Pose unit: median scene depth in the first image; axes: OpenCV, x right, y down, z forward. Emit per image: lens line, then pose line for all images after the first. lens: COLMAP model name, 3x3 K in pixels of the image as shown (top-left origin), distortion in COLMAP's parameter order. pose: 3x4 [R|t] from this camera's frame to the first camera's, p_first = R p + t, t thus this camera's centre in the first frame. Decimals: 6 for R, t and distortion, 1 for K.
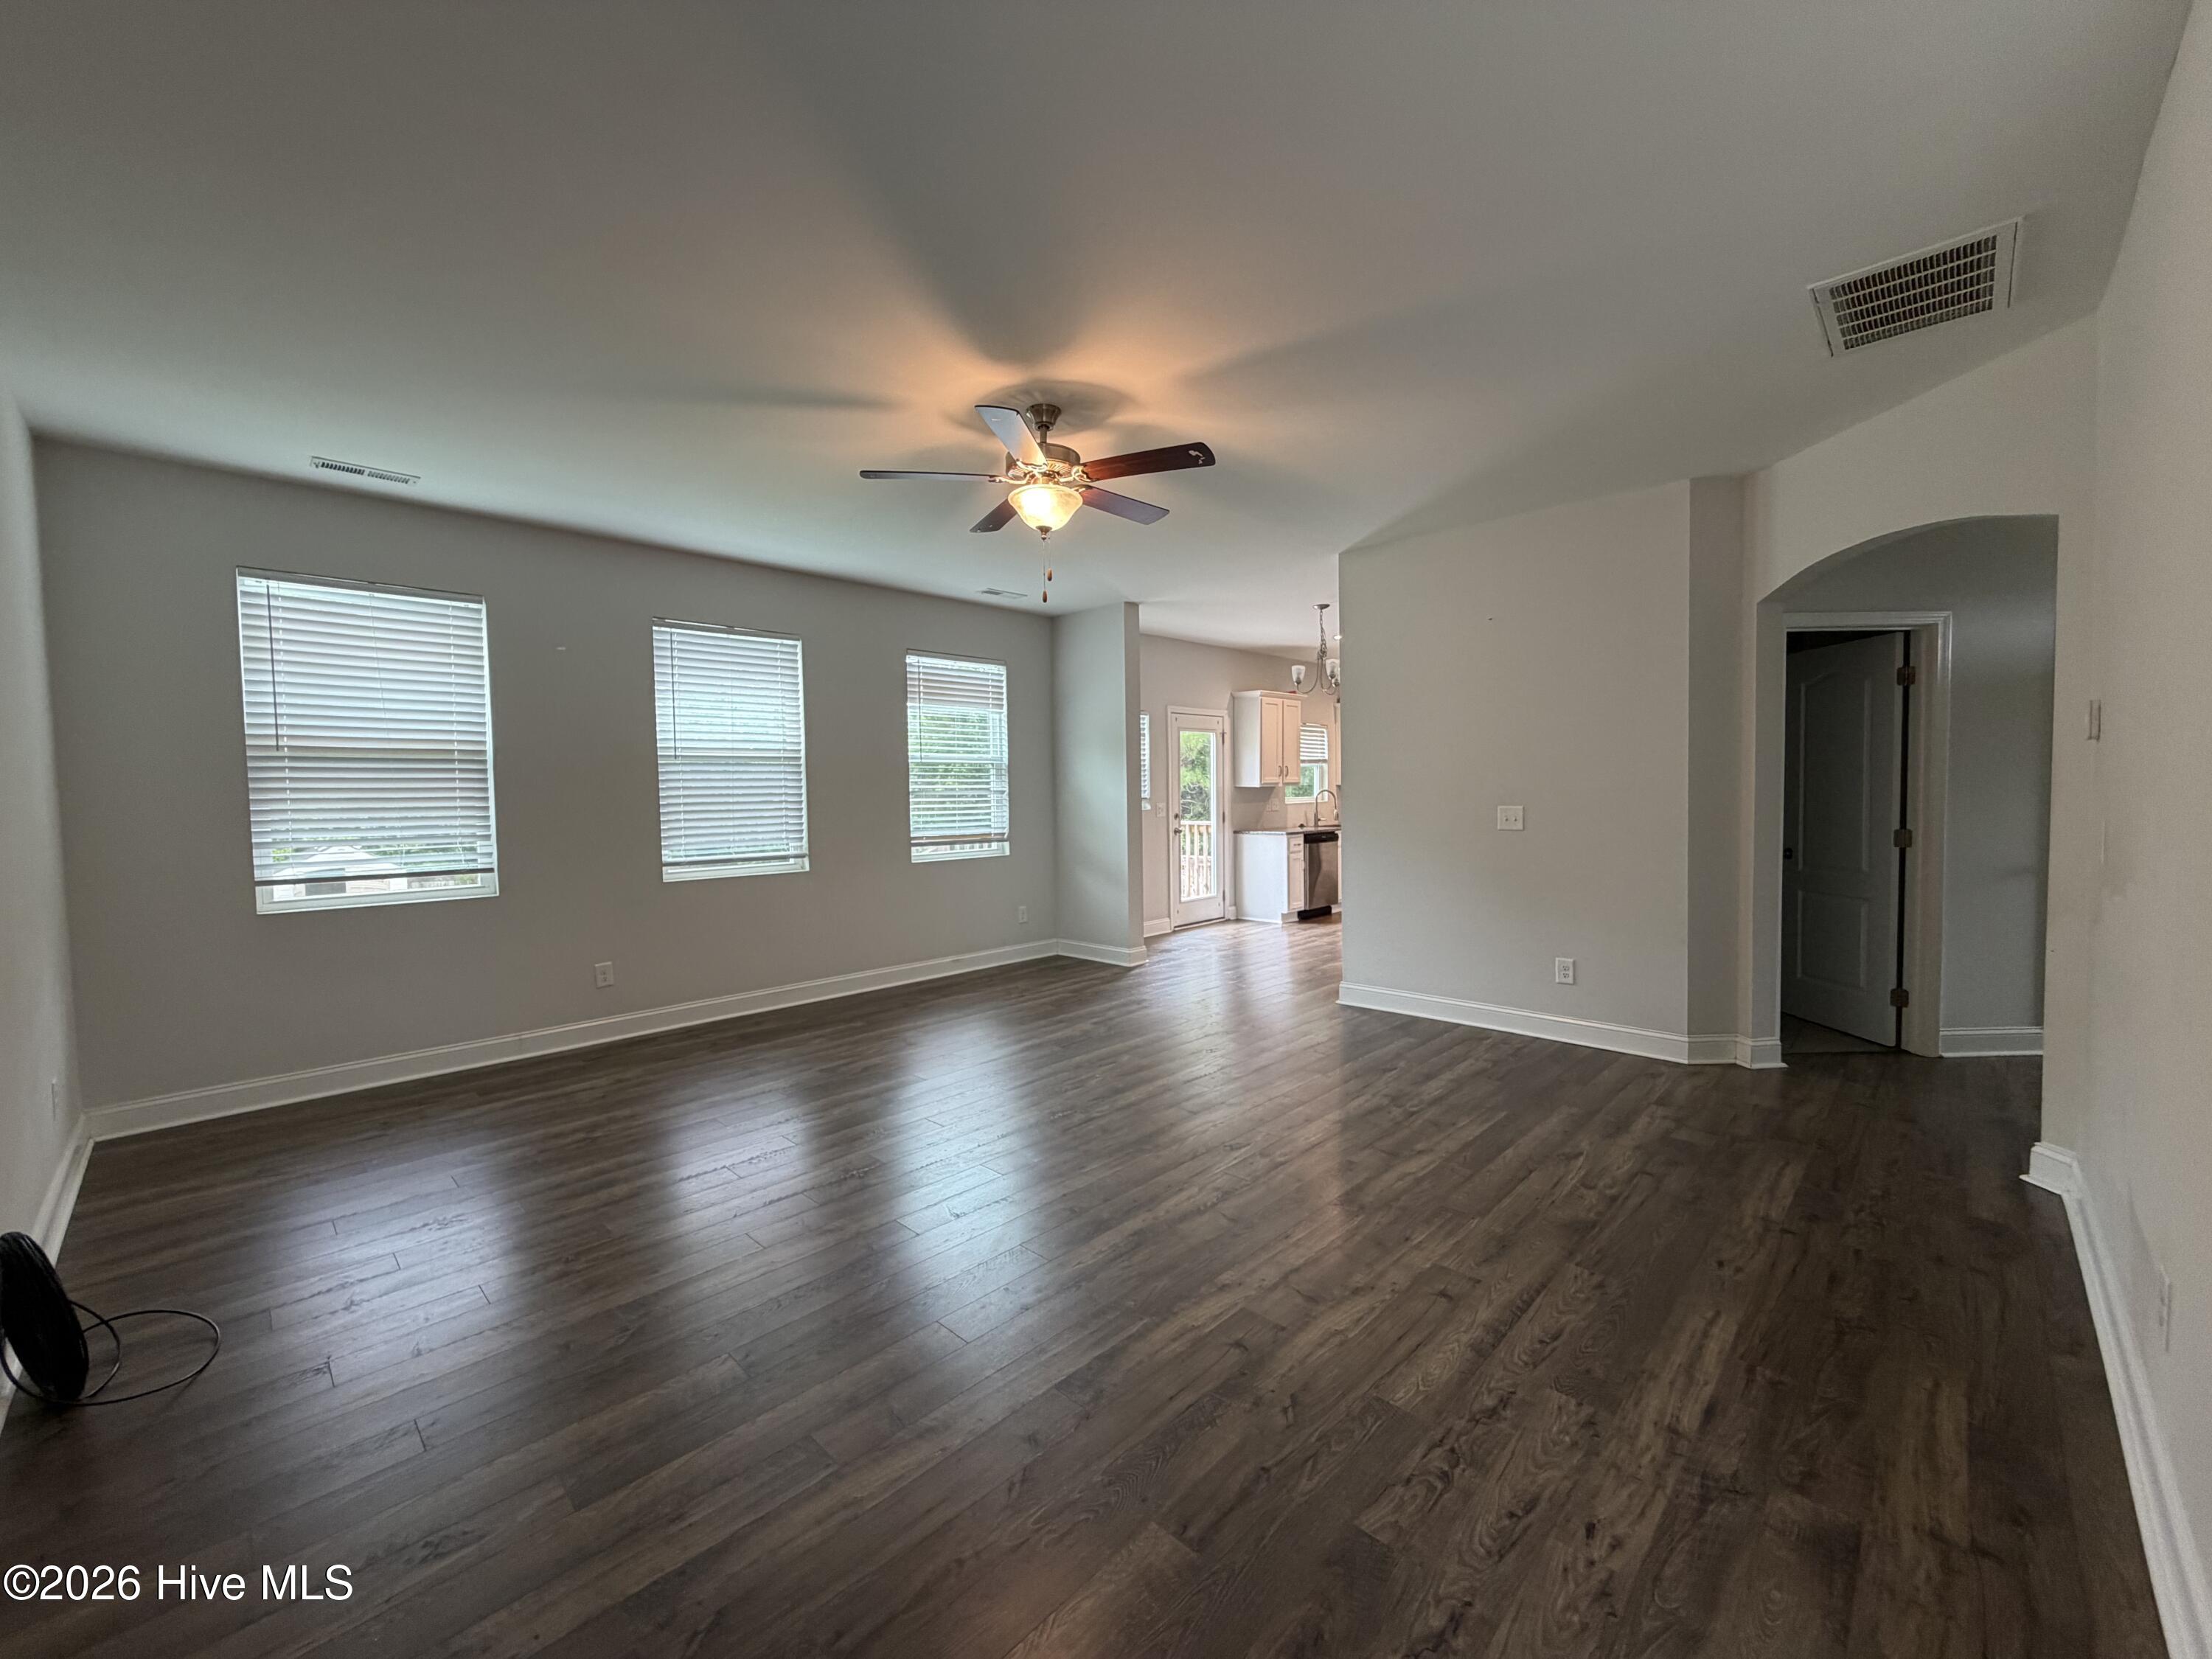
lens RADIAL K [[879.0, 0, 1076.9], [0, 879.0, 827.1], [0, 0, 1]] dist [0.000132, 0.000455]
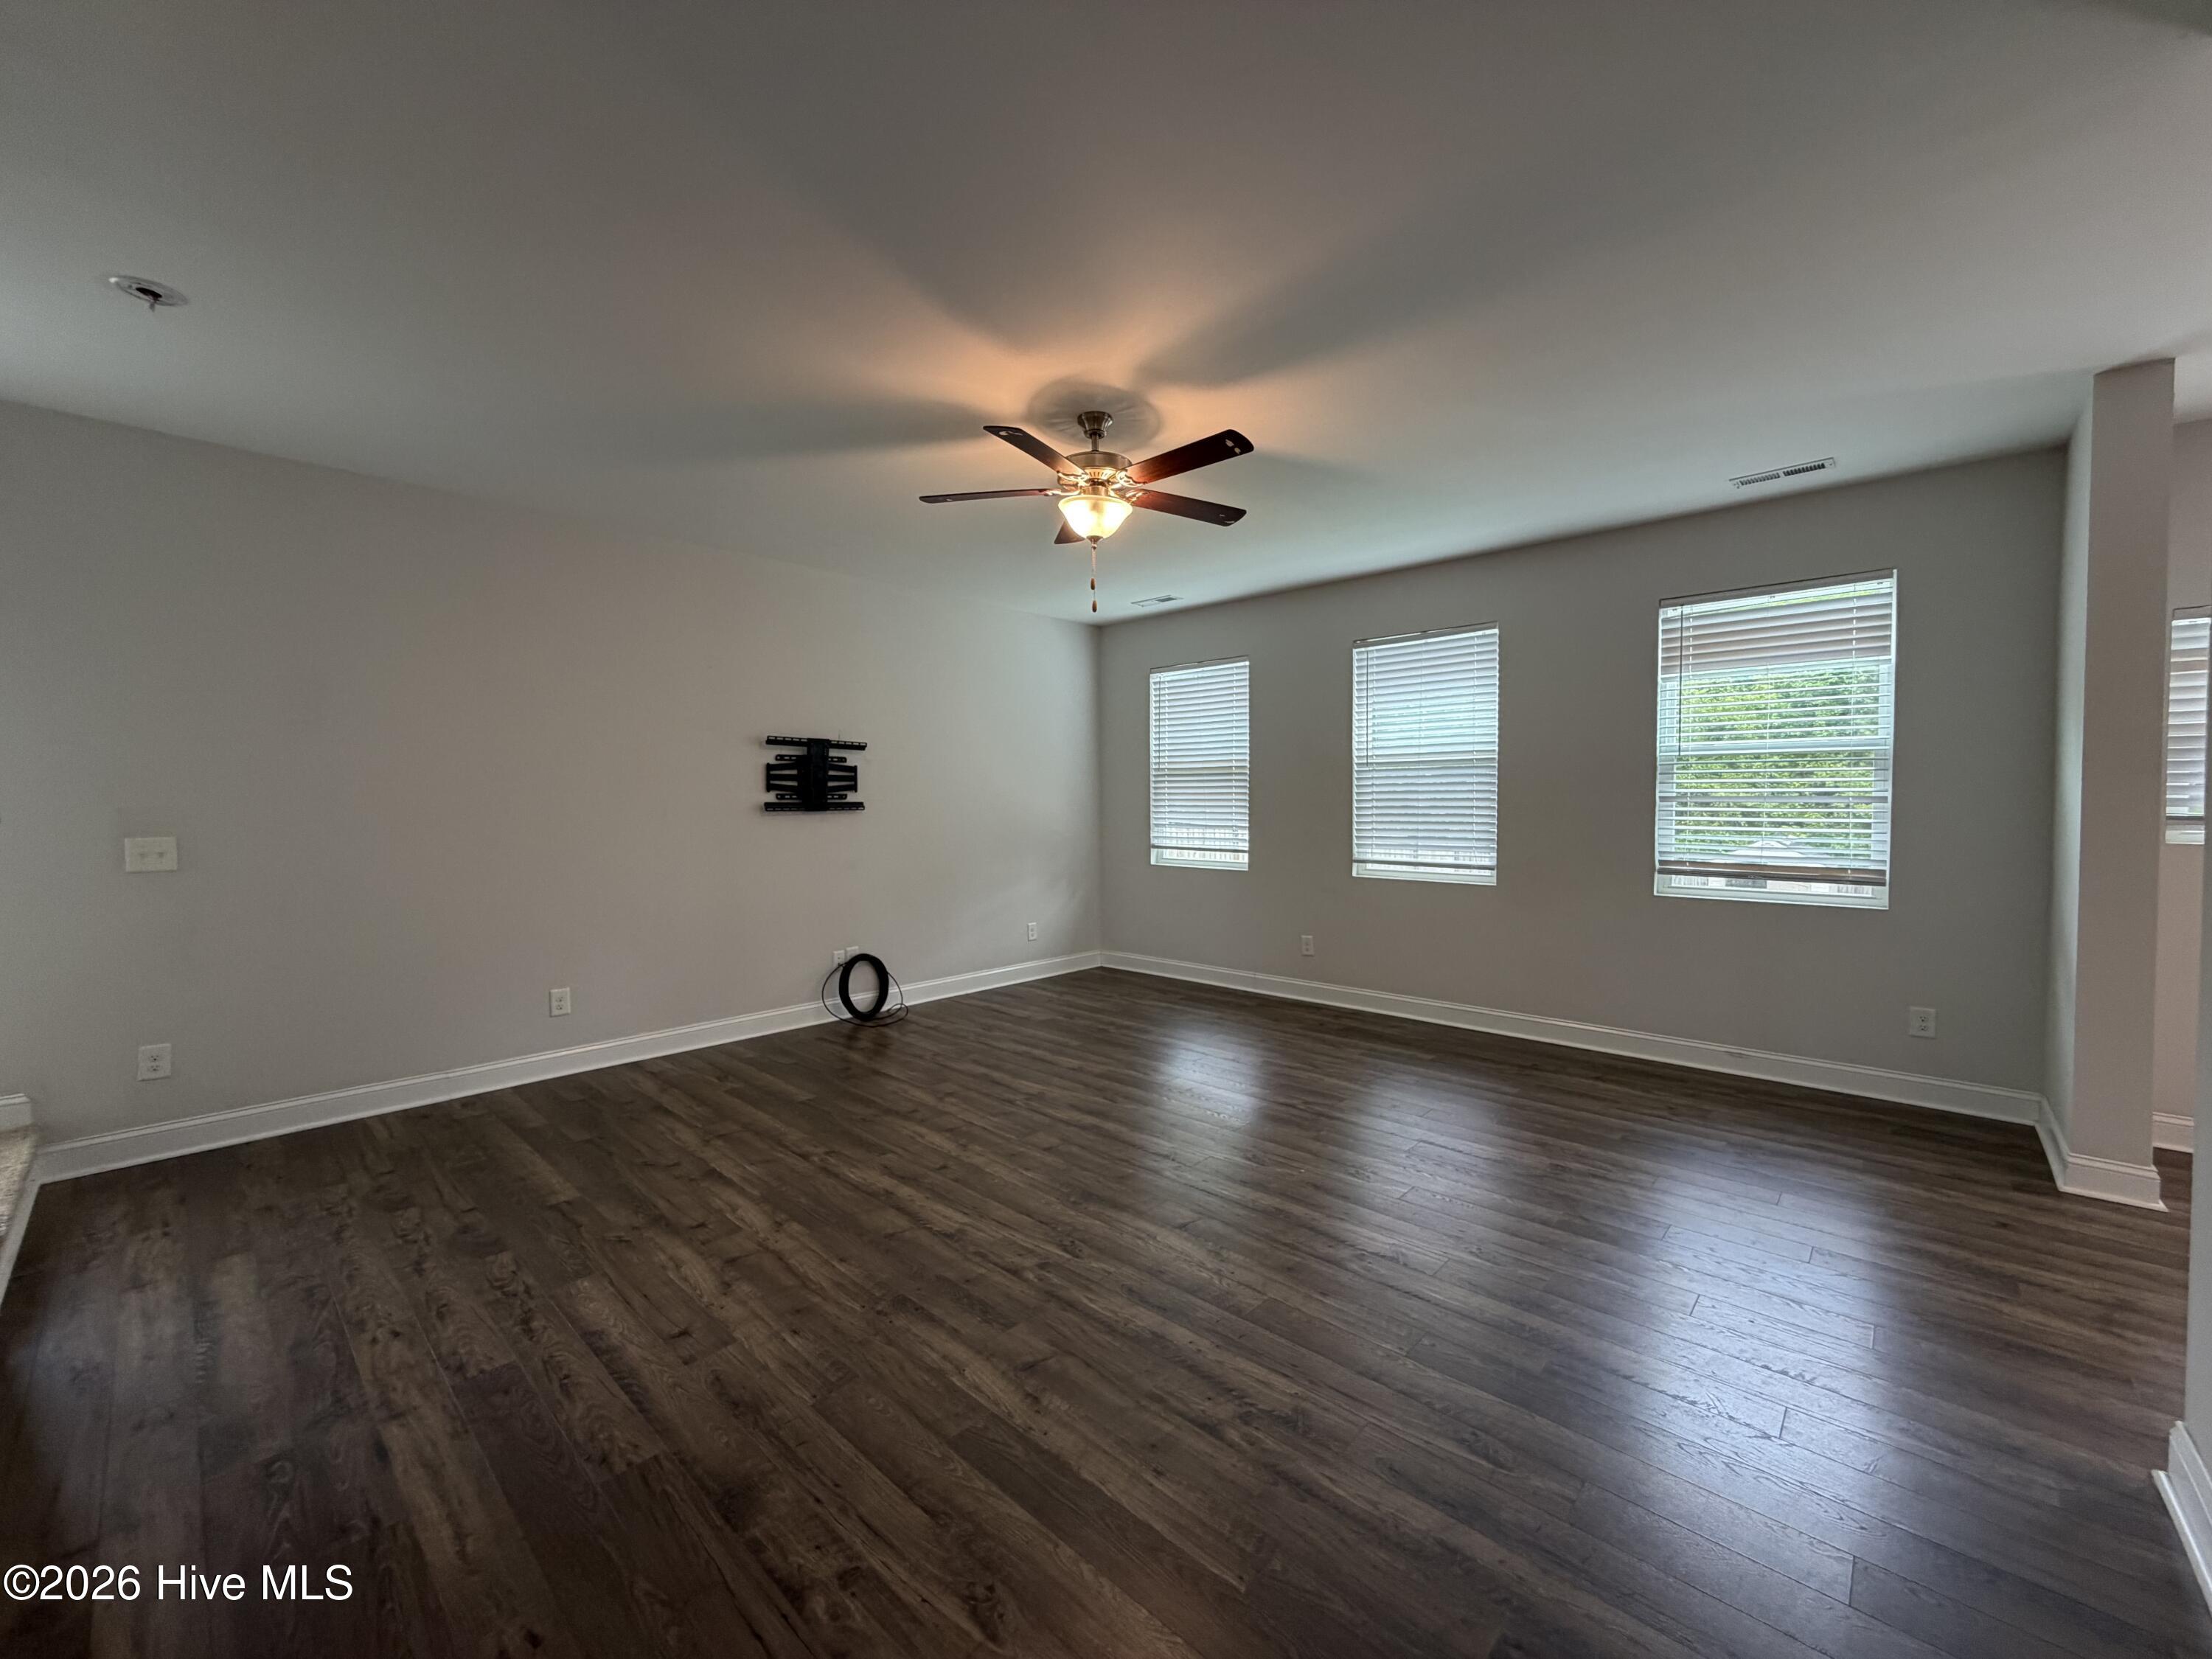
lens RADIAL K [[879.0, 0, 1135.7], [0, 879.0, 852.6], [0, 0, 1]] dist [0.000132, 0.000455]
pose [[0.054641, 0.074846, -0.995697, 0.858176], [-0.037317, 0.996643, 0.072869, -0.053758], [0.997808, 0.033175, 0.057251, 0.892349]]
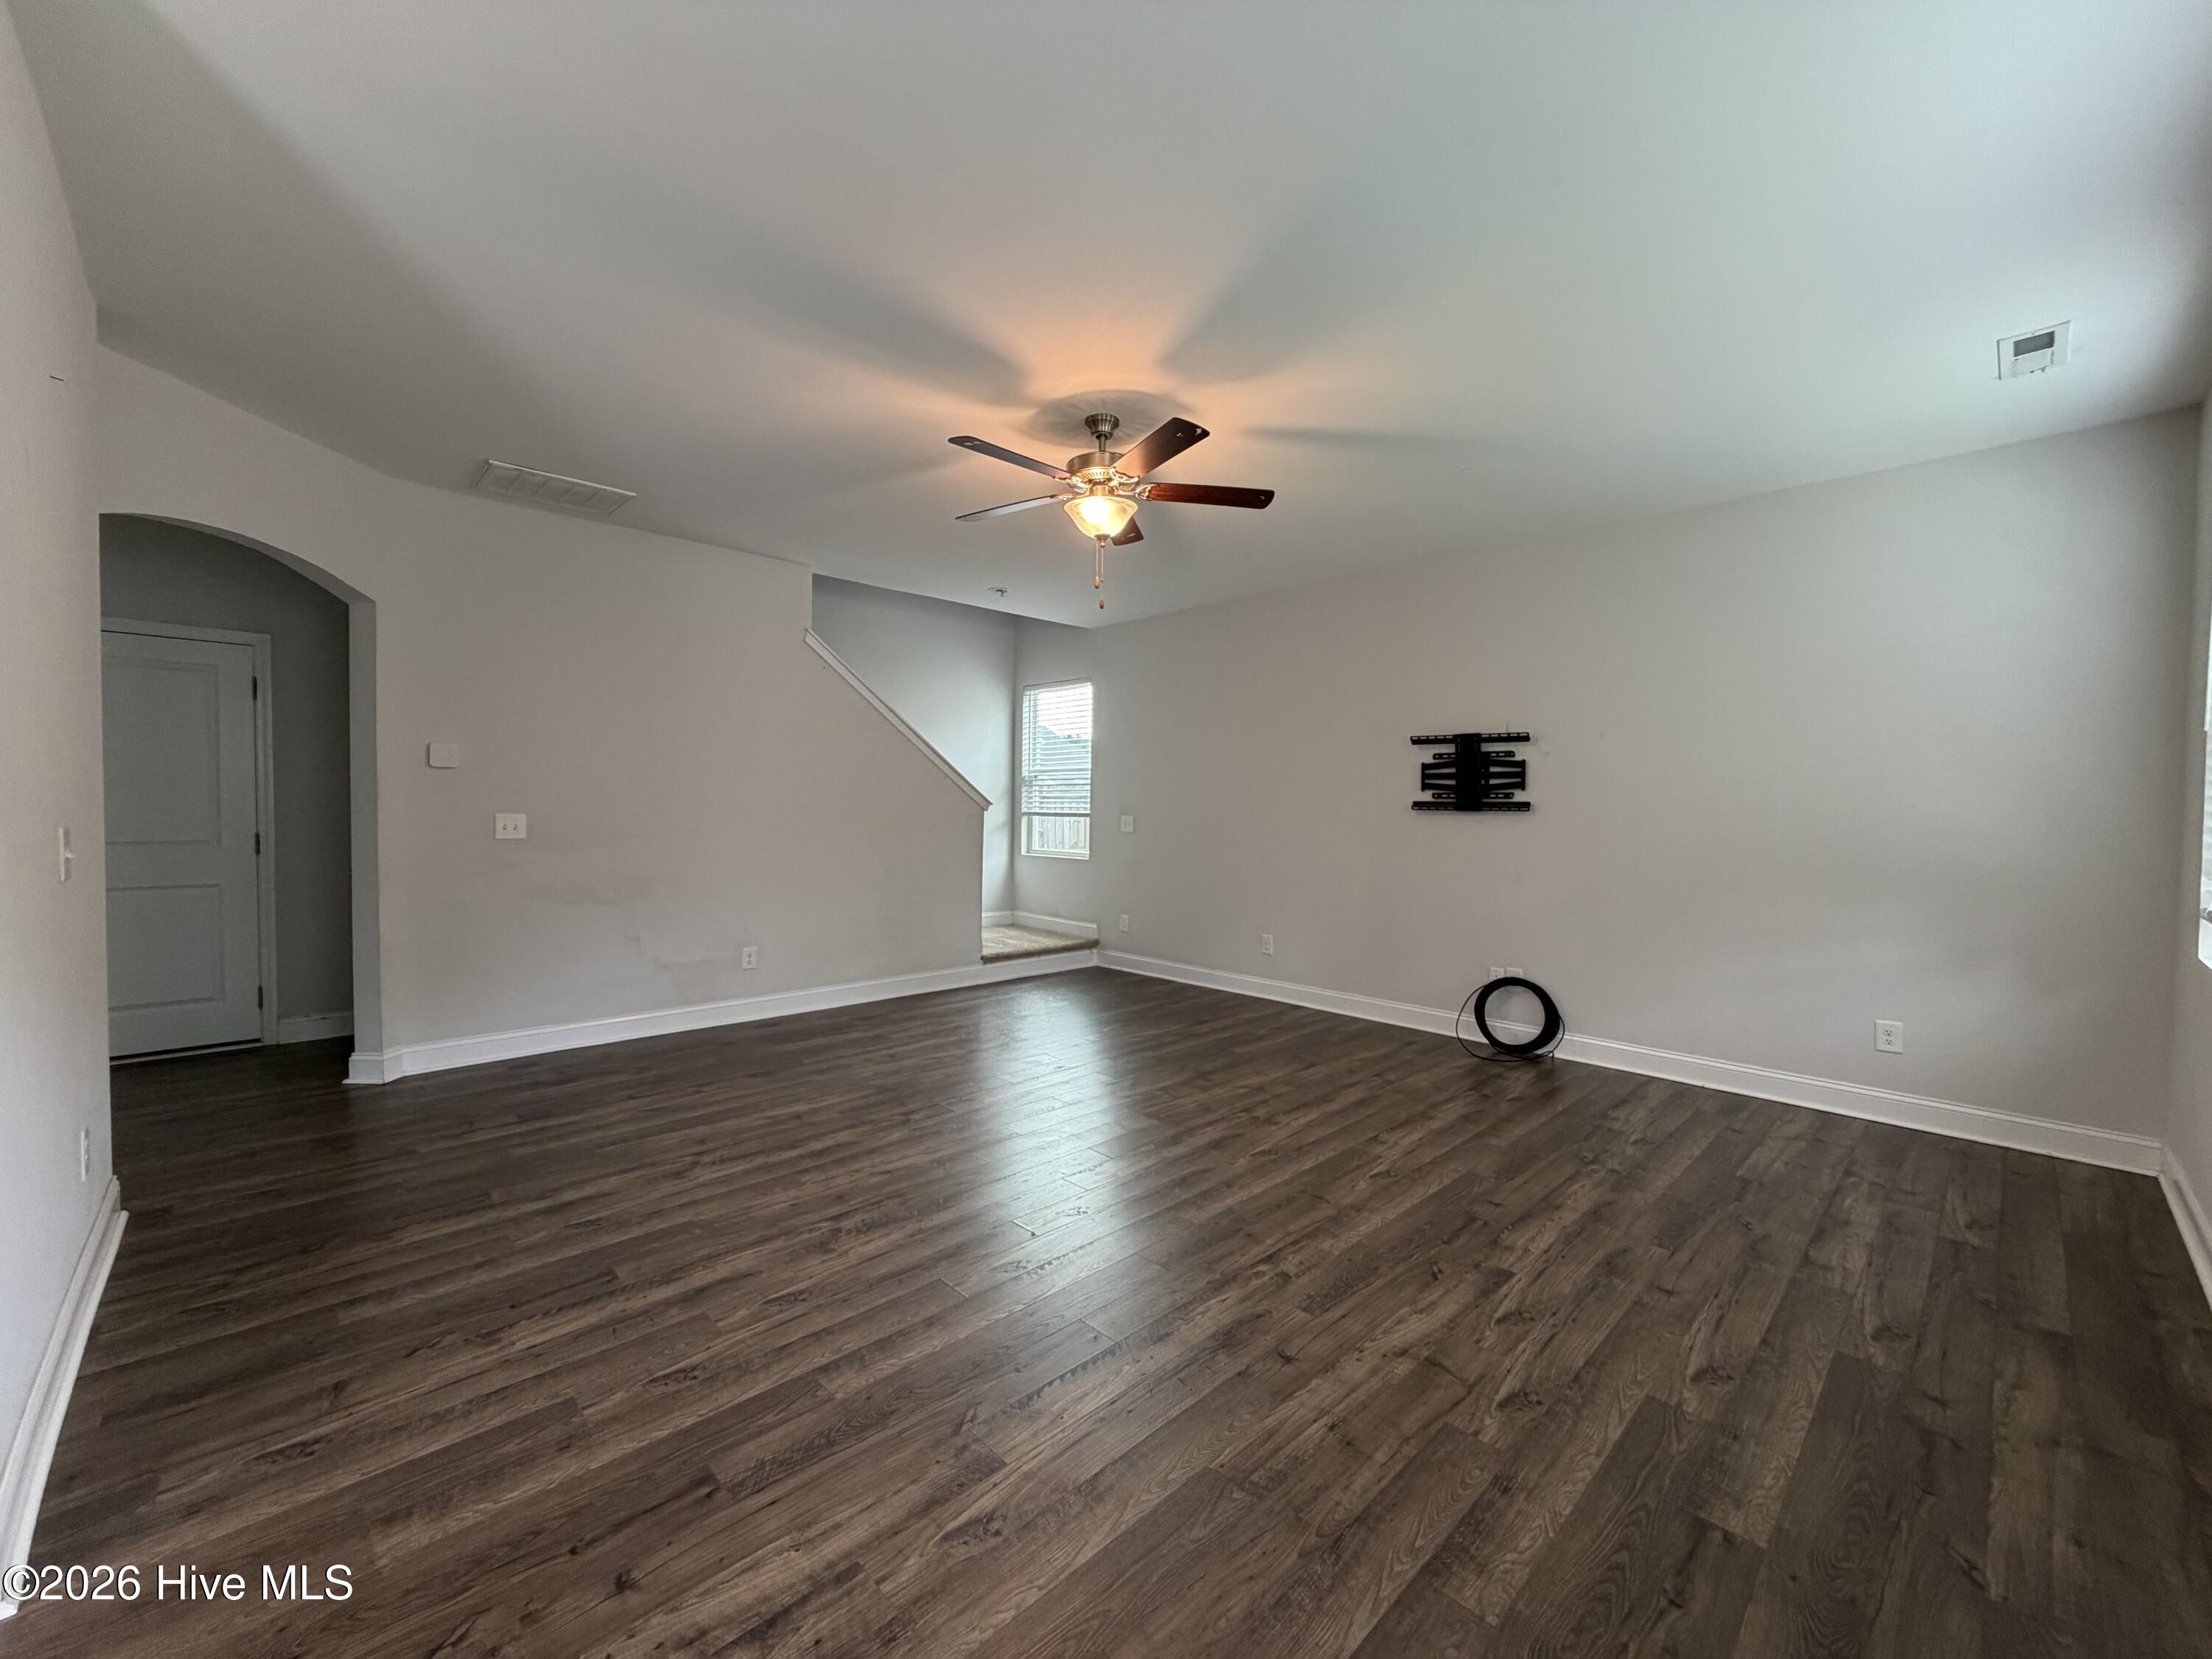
lens RADIAL K [[879.0, 0, 1062.6], [0, 879.0, 851.9], [0, 0, 1]] dist [0.000132, 0.000455]
pose [[-0.999000, 0.002499, 0.044631, -0.031096], [0.006567, 0.995809, 0.091217, -0.061655], [-0.044216, 0.091419, -0.994830, 1.809773]]
